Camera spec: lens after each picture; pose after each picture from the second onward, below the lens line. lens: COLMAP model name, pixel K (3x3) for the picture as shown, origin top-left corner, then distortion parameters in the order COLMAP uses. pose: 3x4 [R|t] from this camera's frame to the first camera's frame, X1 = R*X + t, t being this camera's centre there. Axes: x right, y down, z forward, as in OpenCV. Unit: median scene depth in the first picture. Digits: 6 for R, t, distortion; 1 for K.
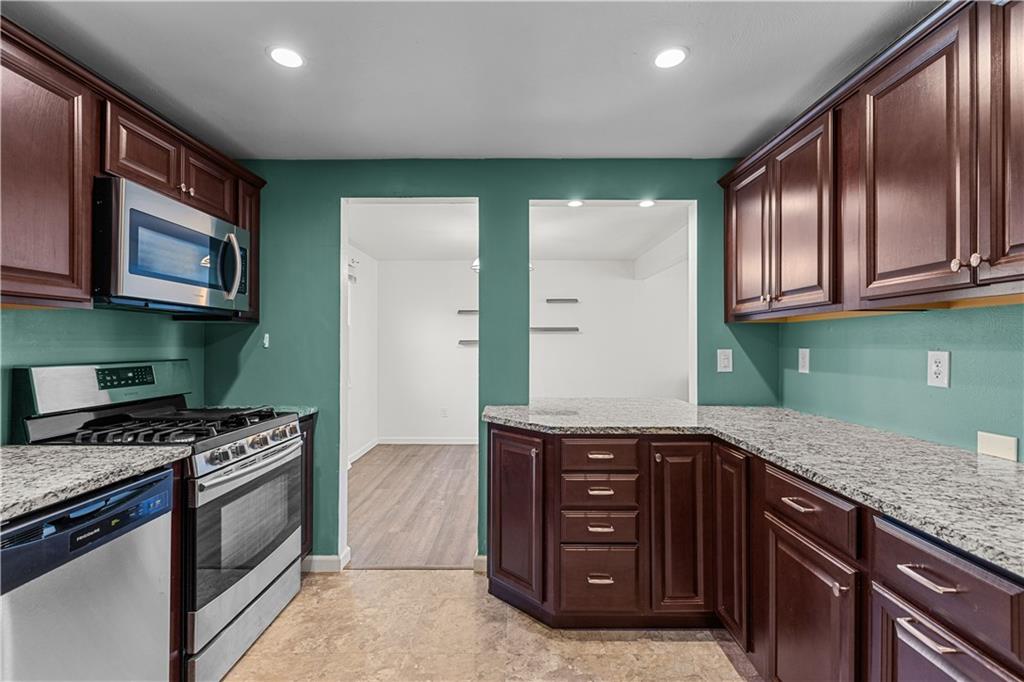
lens RADIAL K [[456.8, 0, 512.5], [0, 456.8, 342.8], [0, 0, 1]] dist [0.002643, -0.001017]
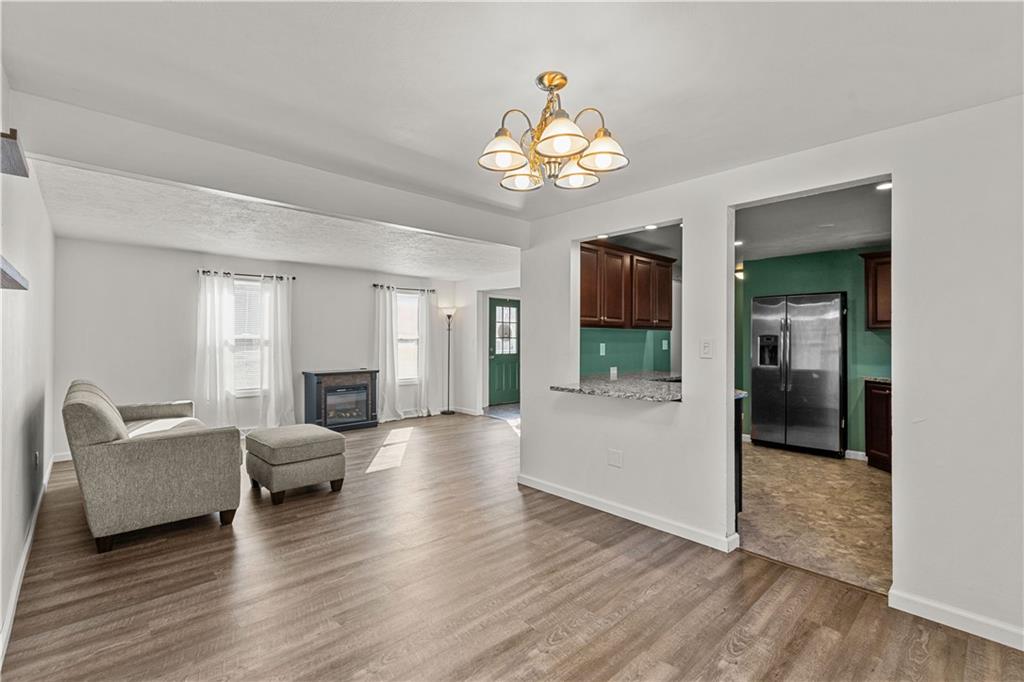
lens RADIAL K [[456.8, 0, 512.9], [0, 456.8, 338.6], [0, 0, 1]] dist [0.002643, -0.001017]
pose [[-0.690661, 0.000695, 0.723179, -0.672142], [-0.004882, 0.999972, -0.005623, 0.005036], [-0.723162, -0.007414, -0.690638, 2.863328]]
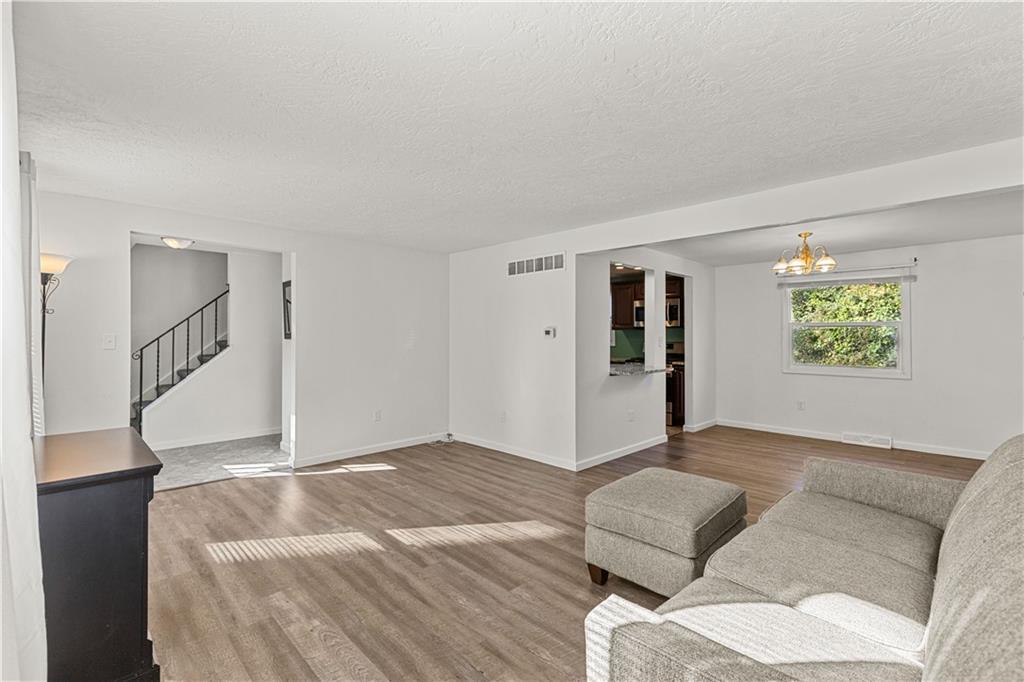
lens RADIAL K [[456.8, 0, 515.3], [0, 456.8, 330.9], [0, 0, 1]] dist [0.002643, -0.001017]
pose [[-0.704479, -0.007207, -0.709688, 2.635727], [0.000608, 0.999942, -0.010758, -0.010266], [0.709725, -0.008011, -0.704434, 2.758605]]
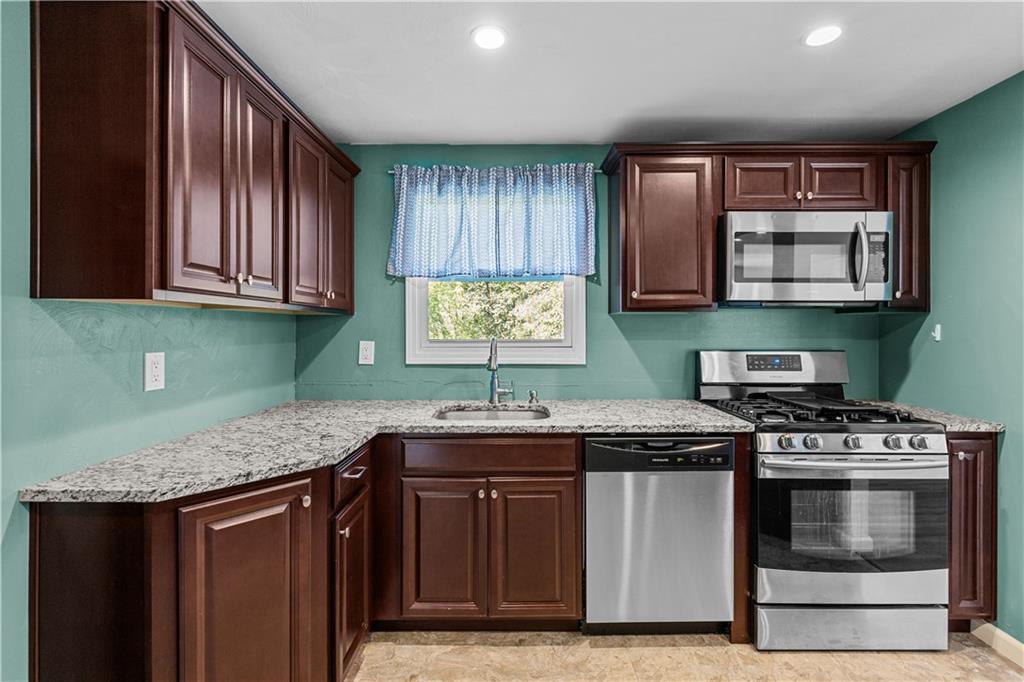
lens RADIAL K [[456.8, 0, 517.4], [0, 456.8, 329.5], [0, 0, 1]] dist [0.002643, -0.001017]
pose [[0.008482, -0.000831, -0.999964, 0.381388], [0.002635, 0.999996, -0.000809, -0.015585], [0.999961, -0.002628, 0.008485, 0.306358]]
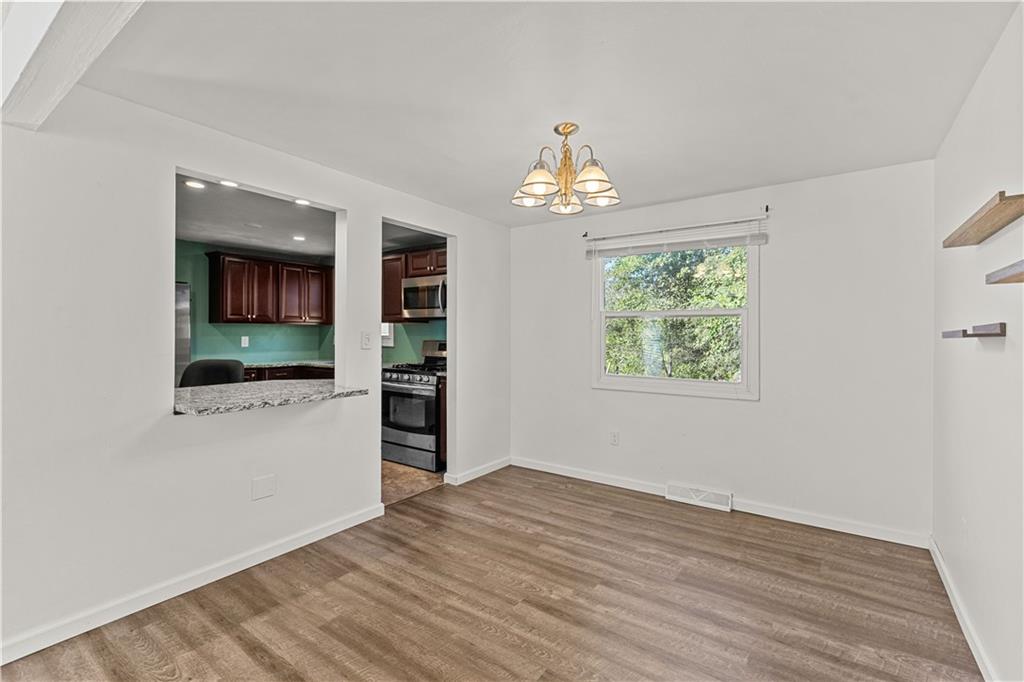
lens RADIAL K [[456.8, 0, 516.4], [0, 456.8, 332.0], [0, 0, 1]] dist [0.002643, -0.001017]
pose [[-0.568028, -0.005445, -0.822991, 0.991270], [-0.001786, 0.999984, -0.005383, 0.005391], [0.823007, -0.001588, -0.568028, 2.732486]]
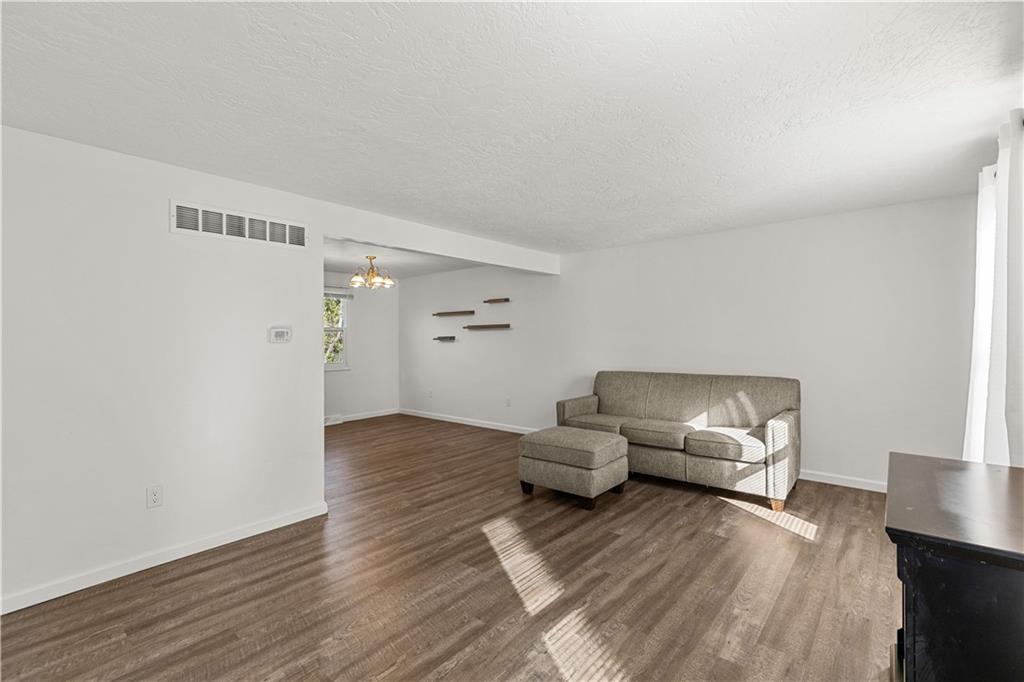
lens RADIAL K [[456.8, 0, 513.0], [0, 456.8, 338.3], [0, 0, 1]] dist [0.002643, -0.001017]
pose [[0.767272, -0.002759, -0.641316, 2.501258], [0.008414, 0.999948, 0.005765, -0.017223], [0.641267, -0.009819, 0.767255, 0.503855]]
